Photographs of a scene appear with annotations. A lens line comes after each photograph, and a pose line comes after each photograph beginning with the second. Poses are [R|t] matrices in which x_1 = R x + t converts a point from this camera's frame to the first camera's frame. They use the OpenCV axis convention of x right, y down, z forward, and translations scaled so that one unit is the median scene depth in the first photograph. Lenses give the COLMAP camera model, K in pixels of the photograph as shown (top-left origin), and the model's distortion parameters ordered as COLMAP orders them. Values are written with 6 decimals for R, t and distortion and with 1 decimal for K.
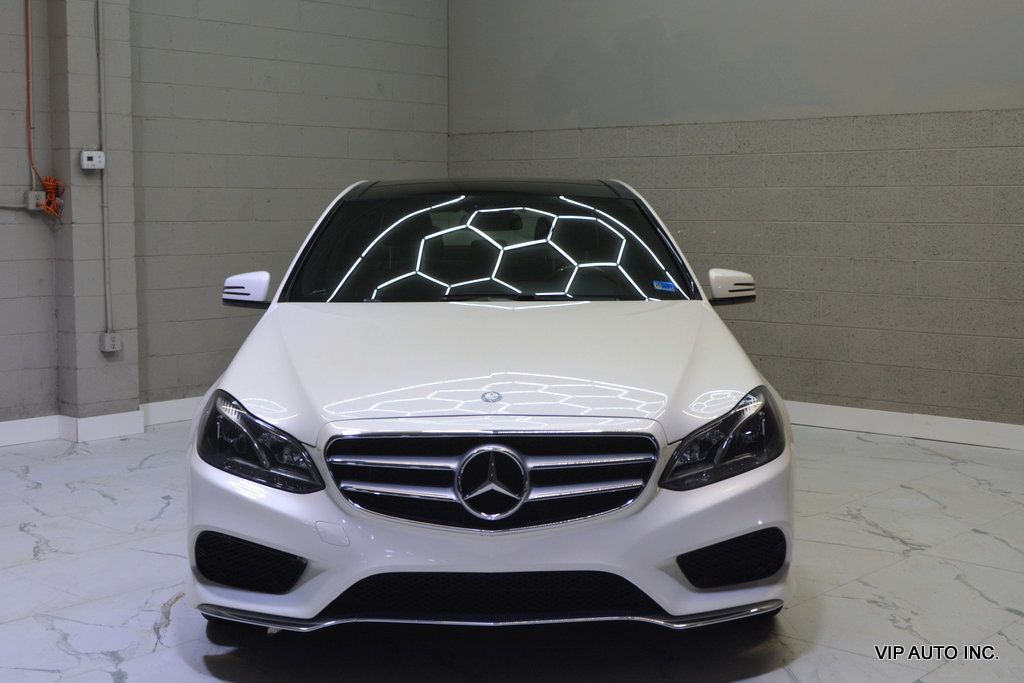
lens RADIAL K [[1378.2, 0, 512.0], [0, 1378.2, 341.5], [0, 0, 1]] dist [-0.017453, 0.009168]
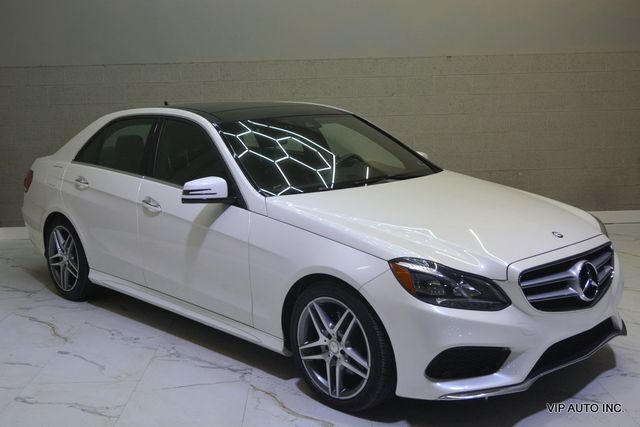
lens RADIAL K [[764.6, 0, 320.0], [0, 764.6, 213.5], [0, 0, 1]] dist [-0.004056, 0.017371]
pose [[0.733756, -0.129813, 0.666896, -0.462989], [0.092960, 0.991528, 0.090724, -0.054497], [-0.673023, -0.004575, 0.739607, 0.242885]]
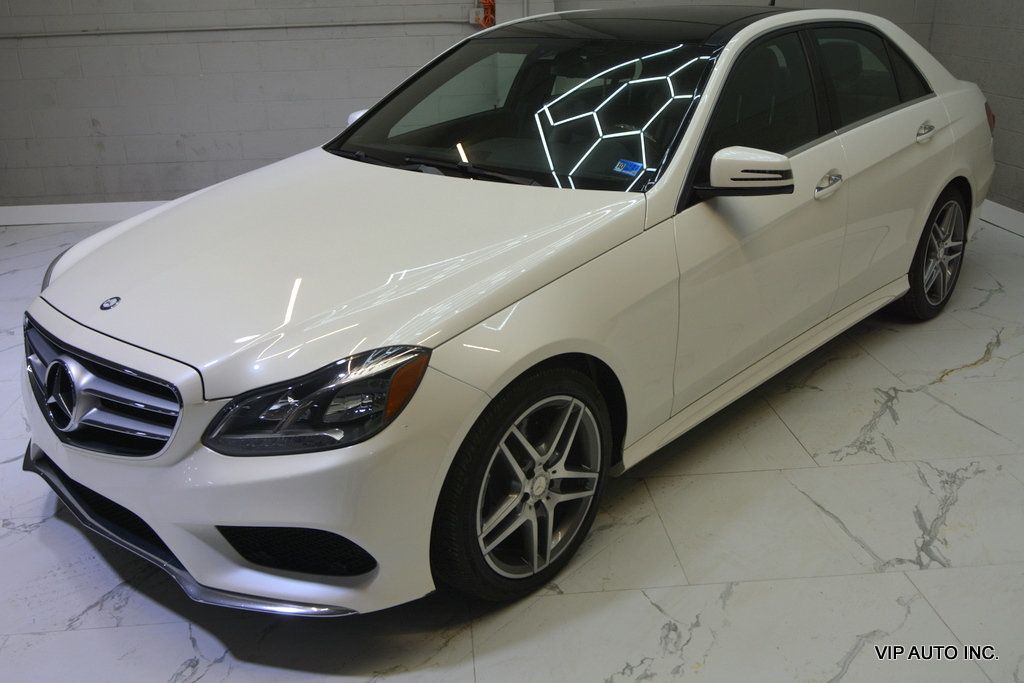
lens RADIAL K [[966.9, 0, 512.0], [0, 966.9, 341.5], [0, 0, 1]] dist [-0.008760, 0.000083]
pose [[0.725270, 0.227197, -0.649897, 0.322101], [-0.047821, 0.958324, 0.281652, -0.070142], [0.686802, -0.173195, 0.705908, 0.365876]]
